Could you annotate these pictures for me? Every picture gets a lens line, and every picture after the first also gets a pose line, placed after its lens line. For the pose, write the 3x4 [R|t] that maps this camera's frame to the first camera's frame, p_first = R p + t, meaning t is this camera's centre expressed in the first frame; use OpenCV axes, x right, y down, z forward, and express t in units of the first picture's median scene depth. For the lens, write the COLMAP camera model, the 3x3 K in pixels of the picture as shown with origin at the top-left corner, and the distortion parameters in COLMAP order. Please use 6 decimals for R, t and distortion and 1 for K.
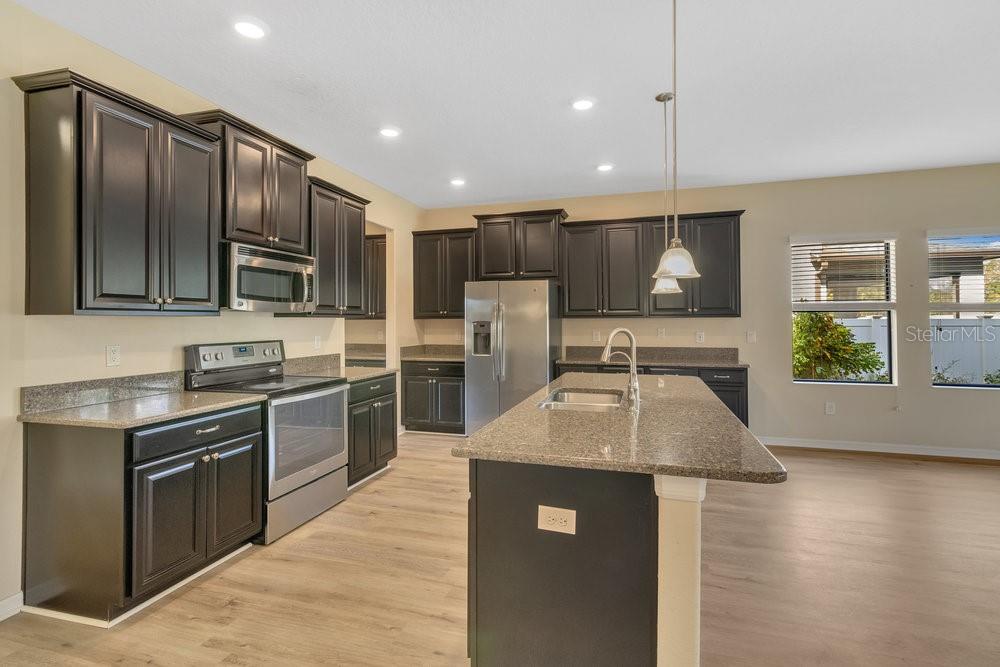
lens RADIAL K [[463.9, 0, 512.2], [0, 463.9, 318.5], [0, 0, 1]] dist [0.000486, 0.000079]
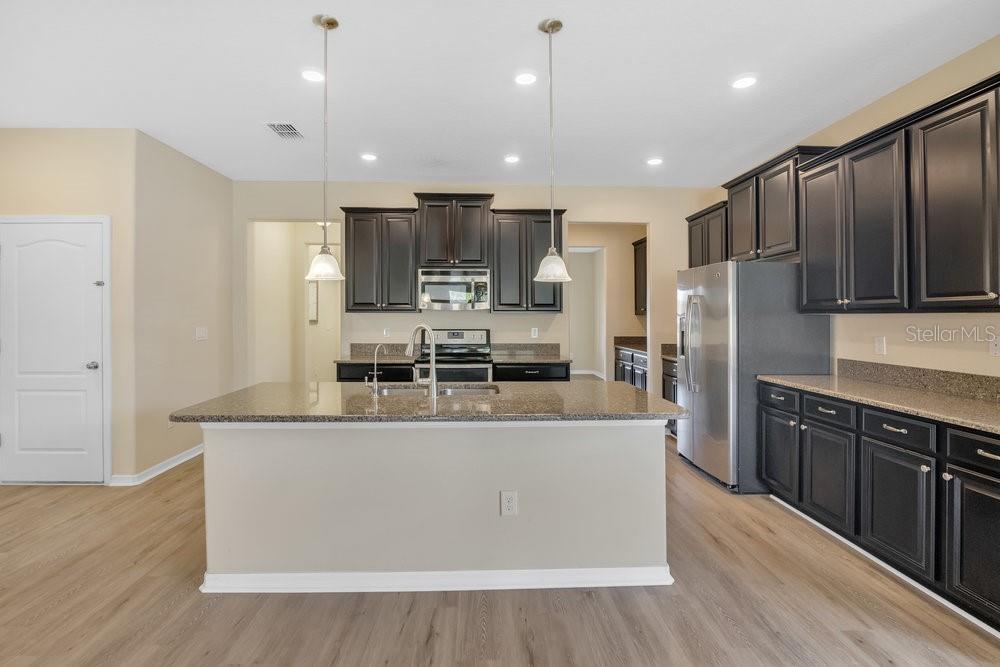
lens RADIAL K [[482.5, 0, 496.6], [0, 482.5, 315.8], [0, 0, 1]] dist [-0.000703, -0.000160]
pose [[0.312992, -0.001160, -0.949755, 0.925036], [-0.001501, 0.999997, -0.001716, 0.007144], [0.949754, 0.001962, 0.312990, 0.580426]]
